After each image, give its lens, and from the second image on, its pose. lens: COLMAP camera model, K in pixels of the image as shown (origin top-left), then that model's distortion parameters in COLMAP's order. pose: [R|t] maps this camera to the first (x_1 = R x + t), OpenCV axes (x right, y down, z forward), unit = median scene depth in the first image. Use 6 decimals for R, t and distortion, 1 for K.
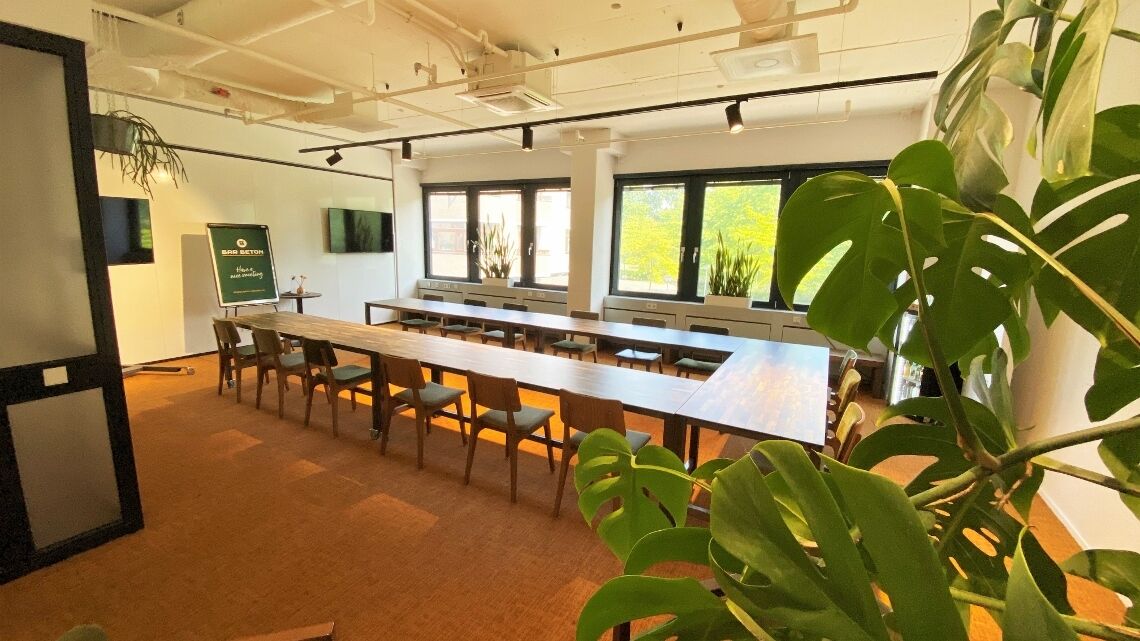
lens RADIAL K [[463.3, 0, 567.8], [0, 463.3, 322.4], [0, 0, 1]] dist [0.024058, -0.024607]
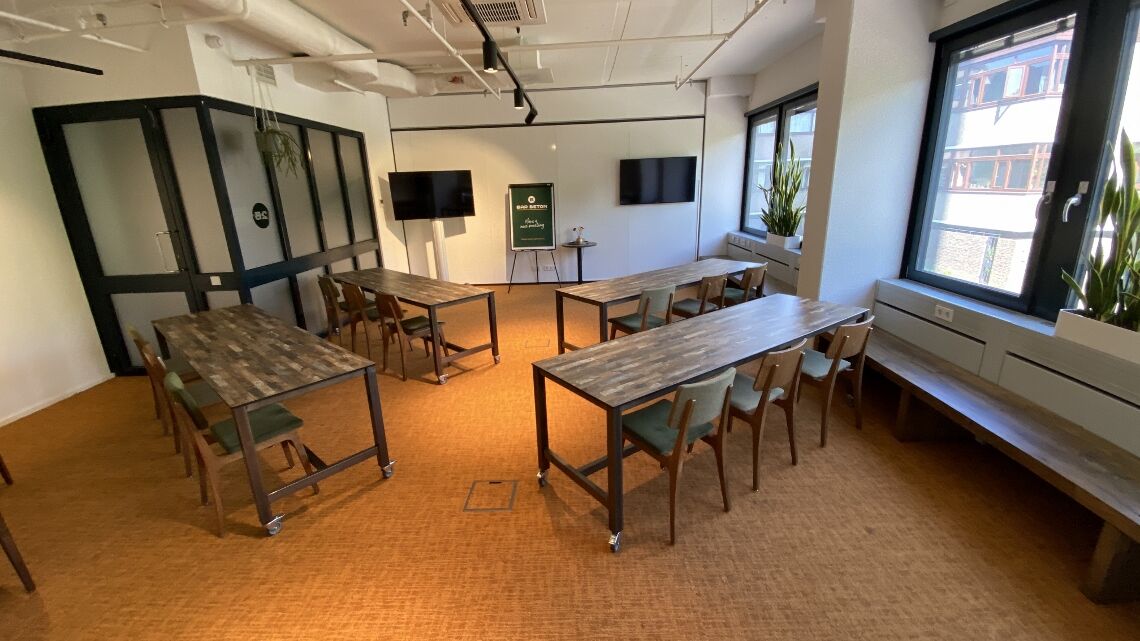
lens RADIAL K [[463.4, 0, 576.0], [0, 463.4, 320.2], [0, 0, 1]] dist [0.021887, -0.024476]
pose [[0.473995, 0.201510, -0.857159, 0.406953], [-0.098817, 0.979485, 0.175624, -0.073529], [0.874965, 0.001457, 0.484184, 0.446623]]
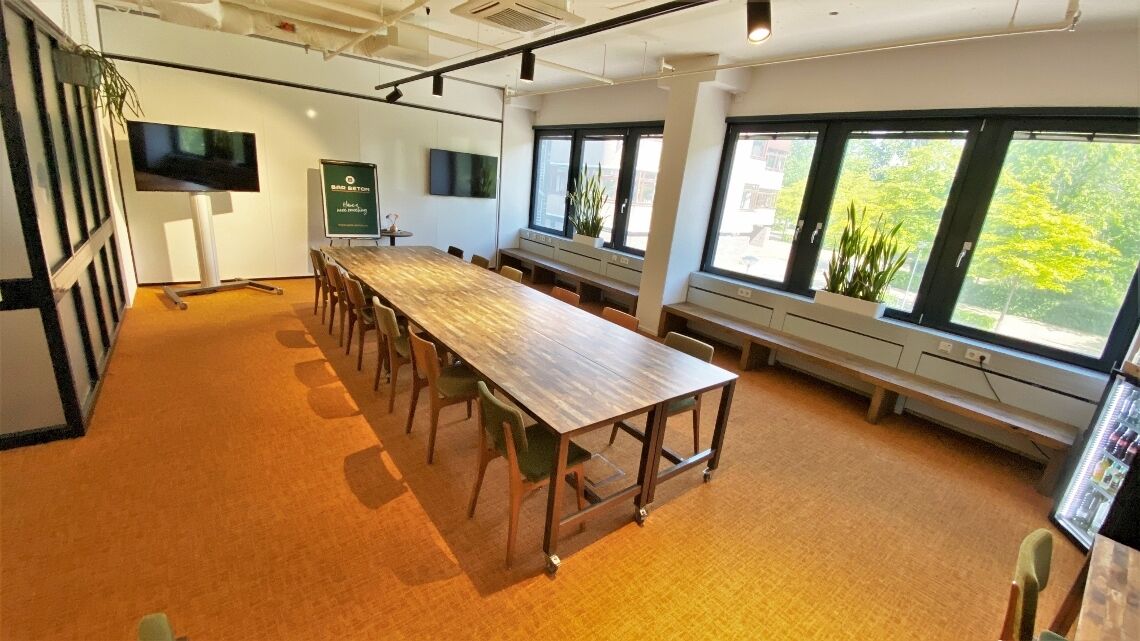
lens RADIAL K [[463.3, 0, 567.8], [0, 463.3, 322.4], [0, 0, 1]] dist [0.024058, -0.024607]
pose [[0.920669, 0.170271, -0.351249, 0.190501], [-0.133178, 0.982872, 0.127380, -0.046521], [0.366922, -0.070496, 0.927577, 0.155711]]
